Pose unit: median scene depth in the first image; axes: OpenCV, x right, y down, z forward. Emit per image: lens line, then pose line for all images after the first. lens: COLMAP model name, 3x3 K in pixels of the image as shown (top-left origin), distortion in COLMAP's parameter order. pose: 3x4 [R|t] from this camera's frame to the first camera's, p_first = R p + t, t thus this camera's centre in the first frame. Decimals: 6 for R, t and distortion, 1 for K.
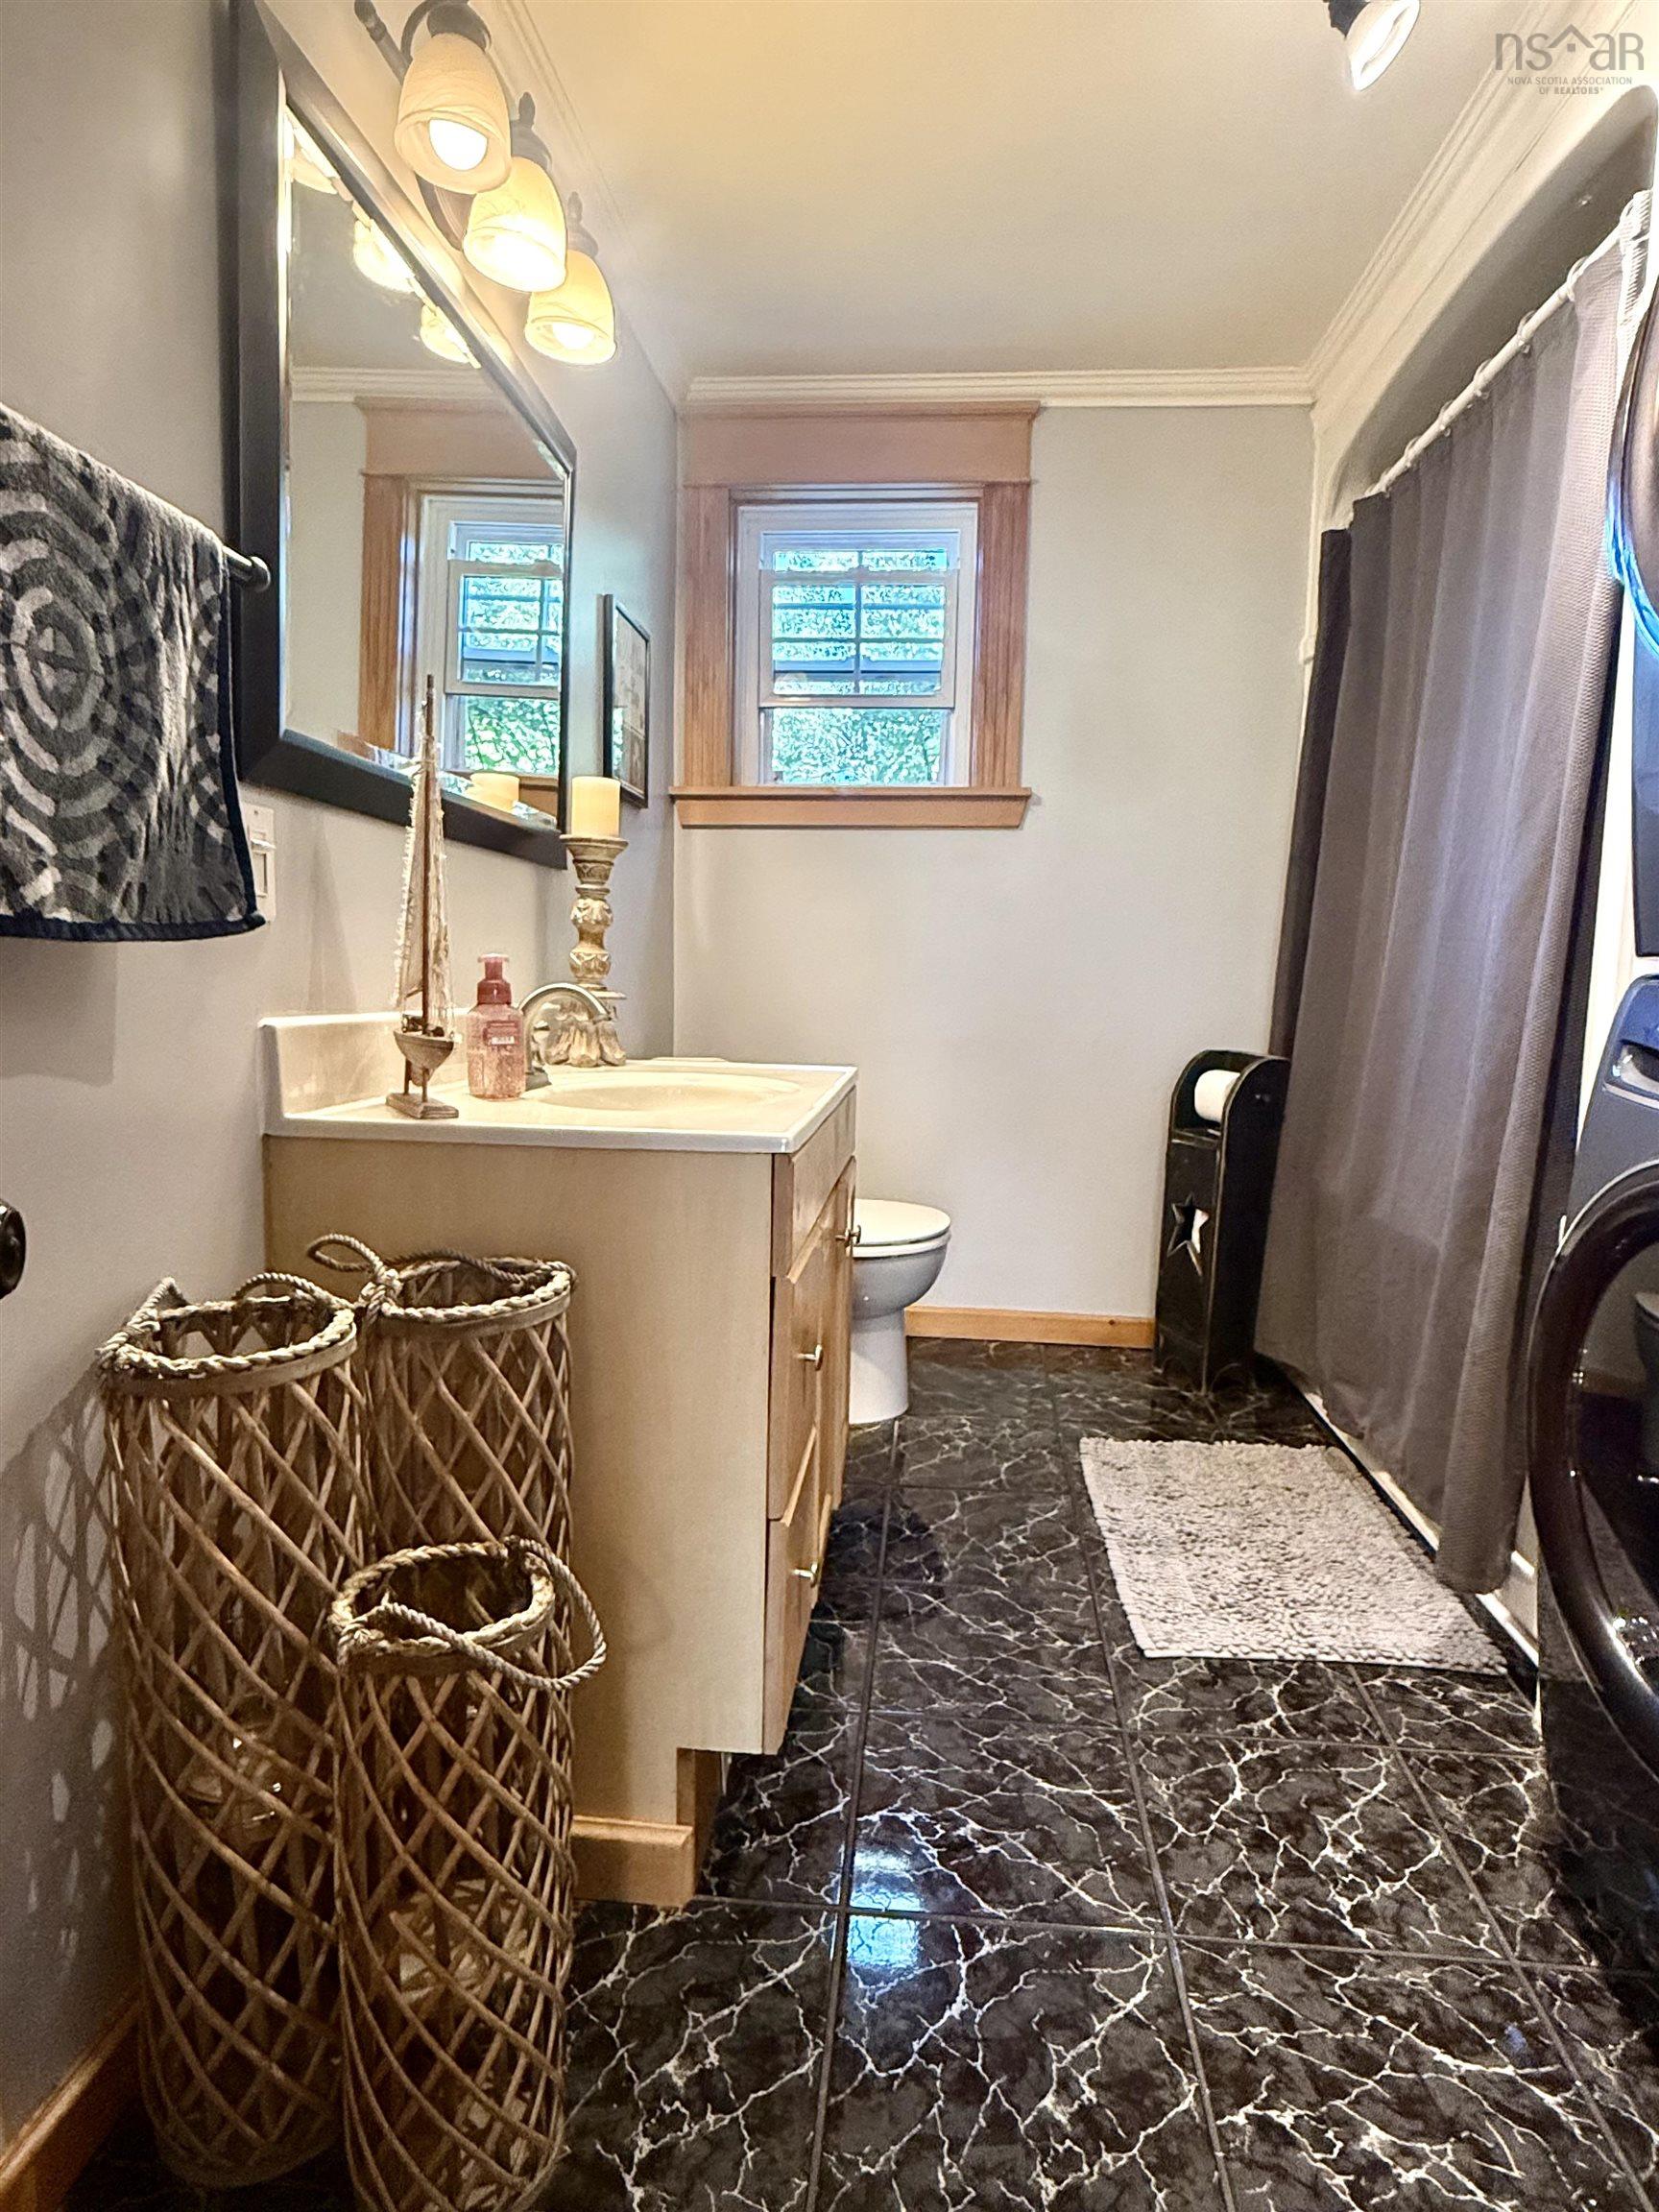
lens RADIAL K [[1226.5, 0, 833.3], [0, 1226.5, 1109.7], [0, 0, 1]] dist [-0.000687, 0.000395]
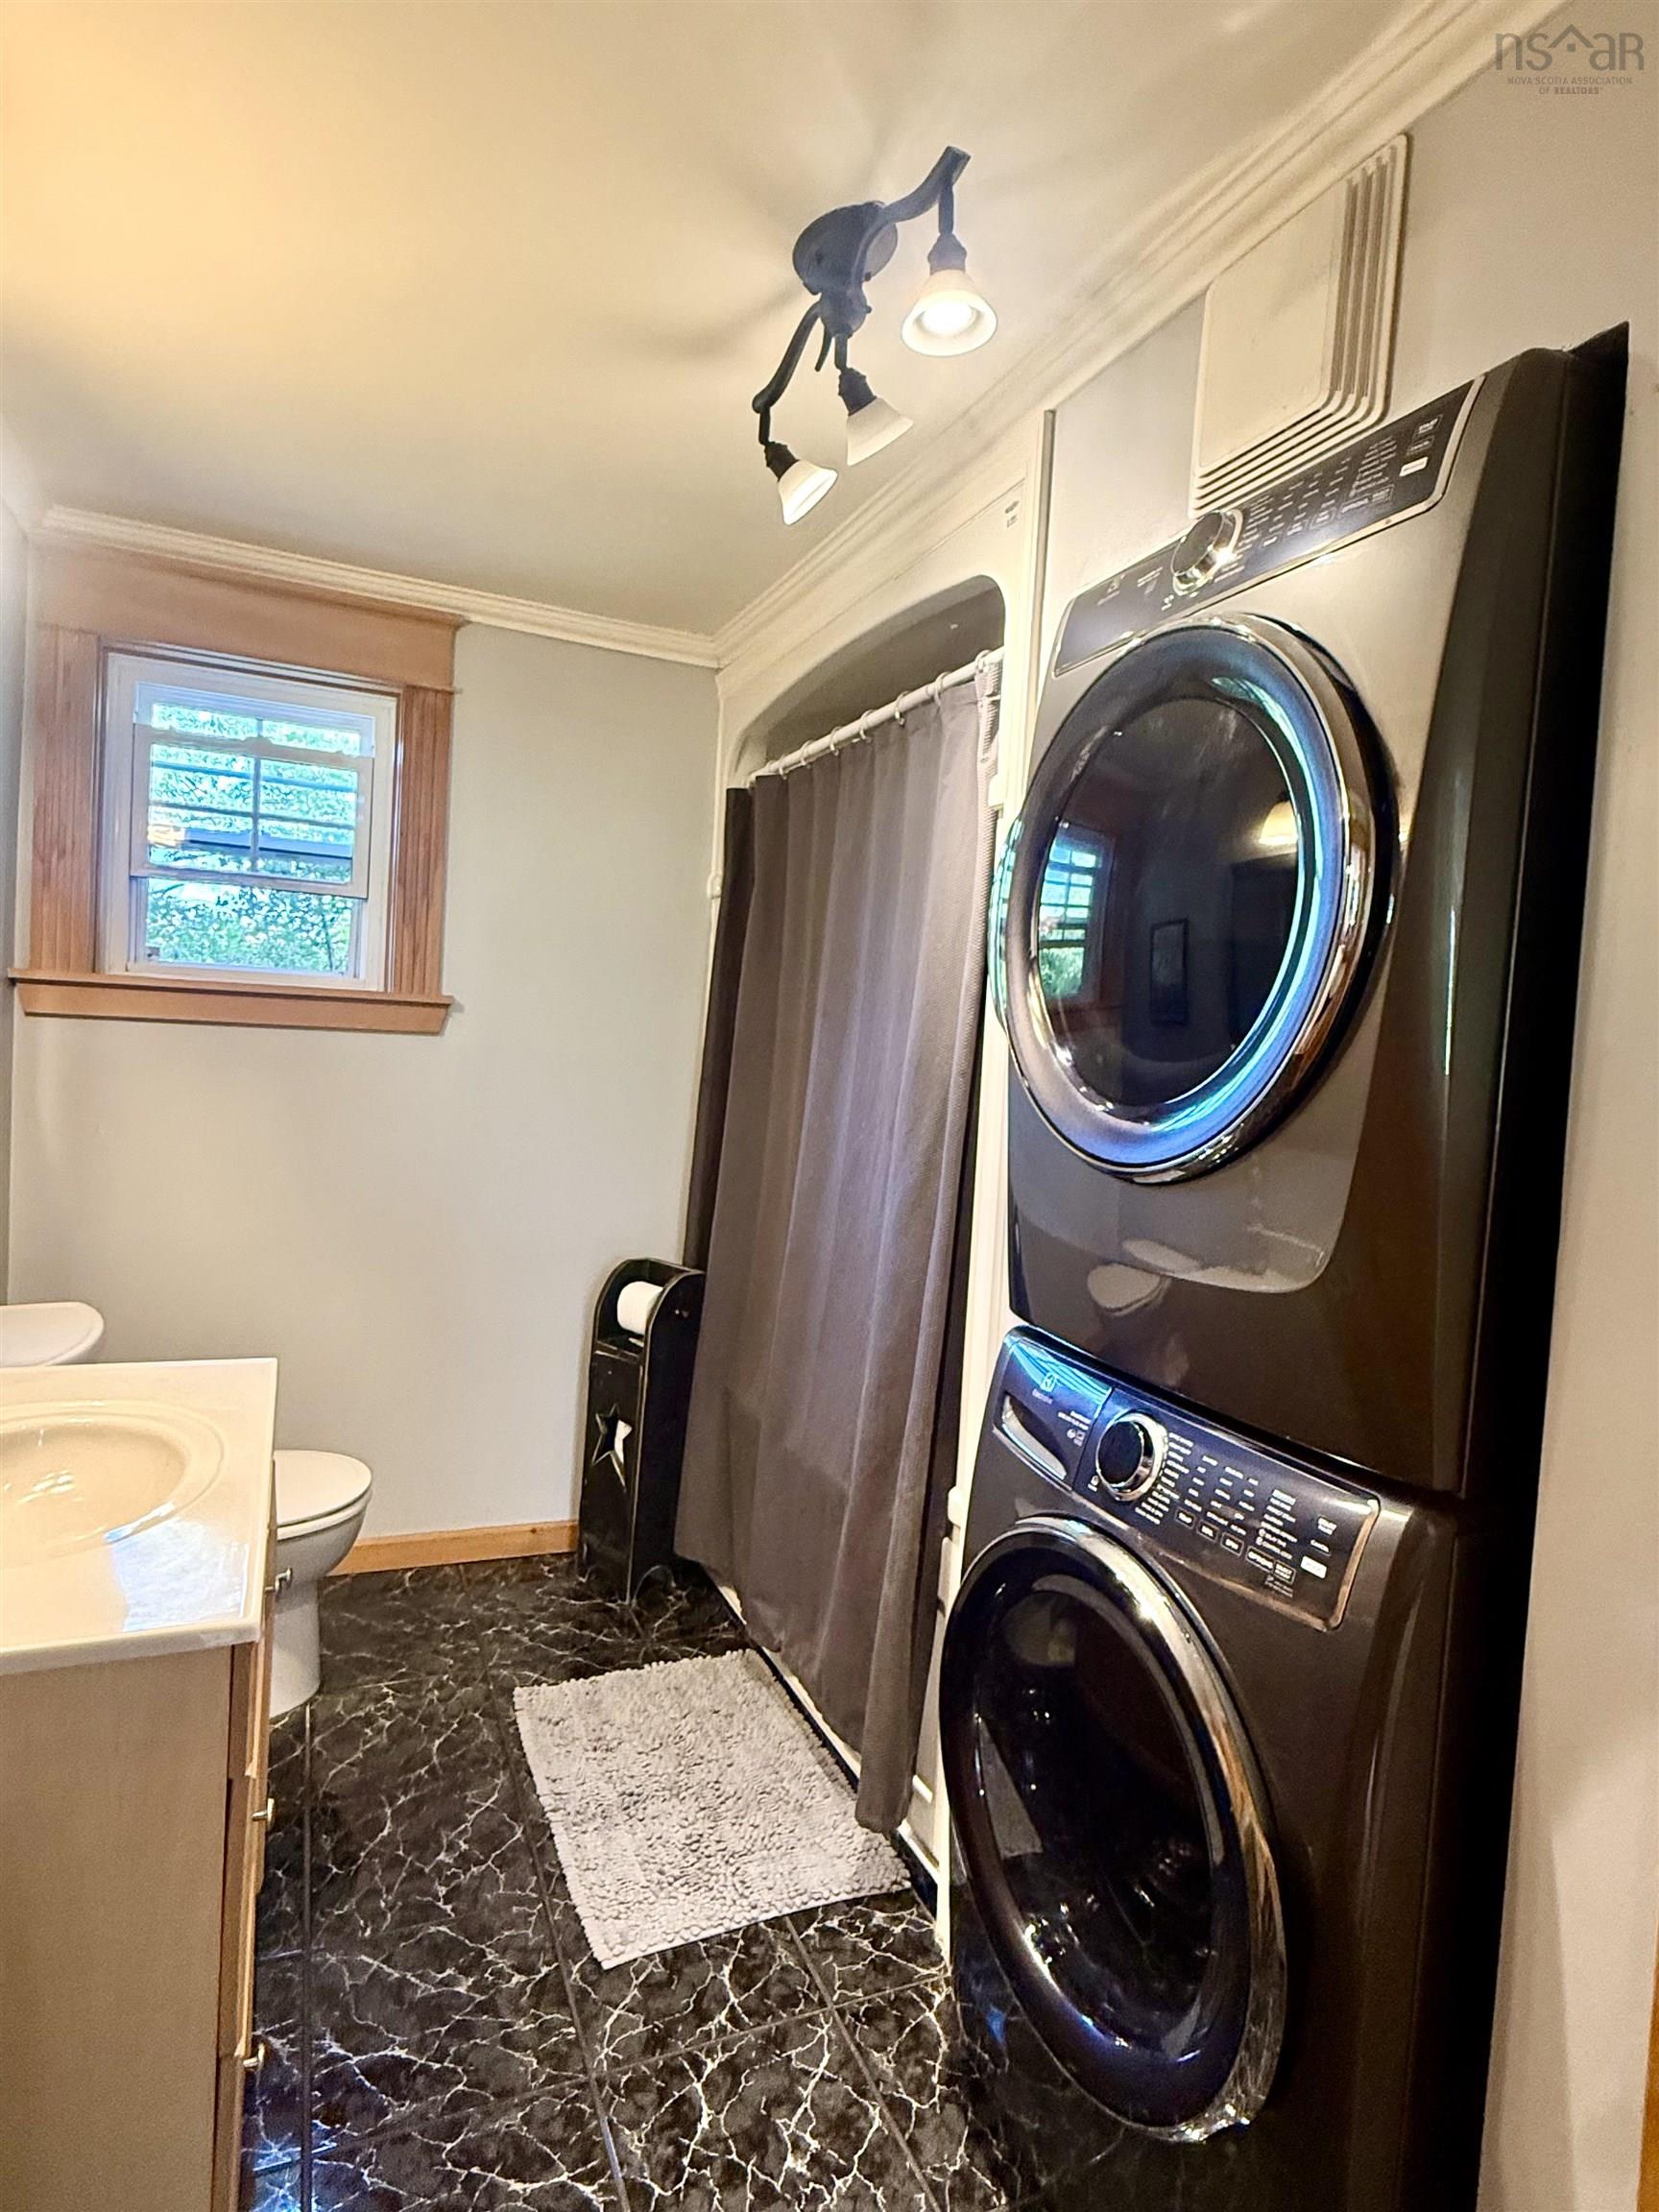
lens RADIAL K [[1226.5, 0, 828.4], [0, 1226.5, 1105.8], [0, 0, 1]] dist [-0.000687, 0.000395]
pose [[0.878456, 0.009486, 0.477729, -0.057371], [0.011563, 0.999088, -0.041102, -0.179857], [-0.477683, 0.041630, 0.877545, 0.003718]]
